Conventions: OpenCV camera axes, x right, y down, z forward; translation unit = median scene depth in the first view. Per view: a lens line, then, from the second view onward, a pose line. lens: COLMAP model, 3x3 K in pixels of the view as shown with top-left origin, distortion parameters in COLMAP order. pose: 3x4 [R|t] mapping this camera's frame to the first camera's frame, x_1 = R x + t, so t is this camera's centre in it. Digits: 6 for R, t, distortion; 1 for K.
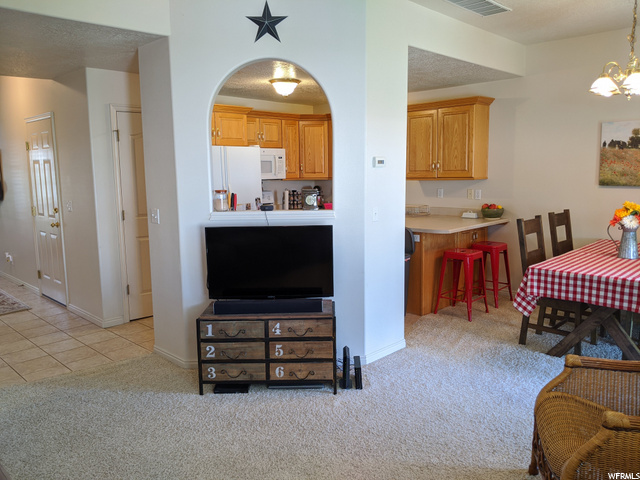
lens RADIAL K [[502.0, 0, 322.0], [0, 502.0, 240.2], [0, 0, 1]] dist [0.070469, -0.148036]
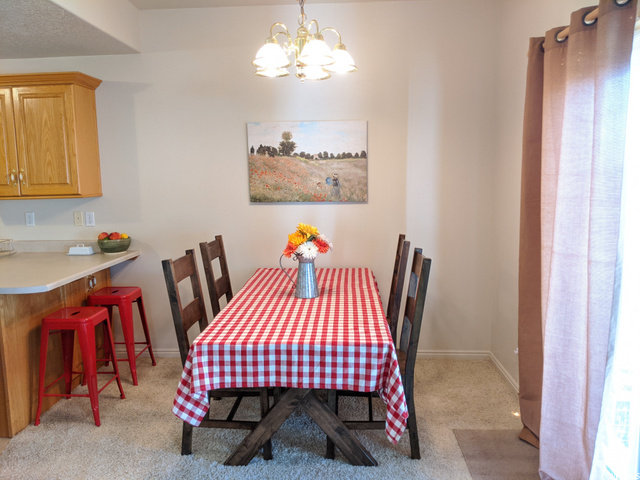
lens RADIAL K [[502.0, 0, 322.0], [0, 502.0, 240.2], [0, 0, 1]] dist [0.070469, -0.148036]
pose [[0.746059, -0.076672, 0.661451, 0.105366], [0.097737, 0.995199, 0.005121, -0.042301], [-0.658668, 0.060828, 0.749971, 0.339053]]
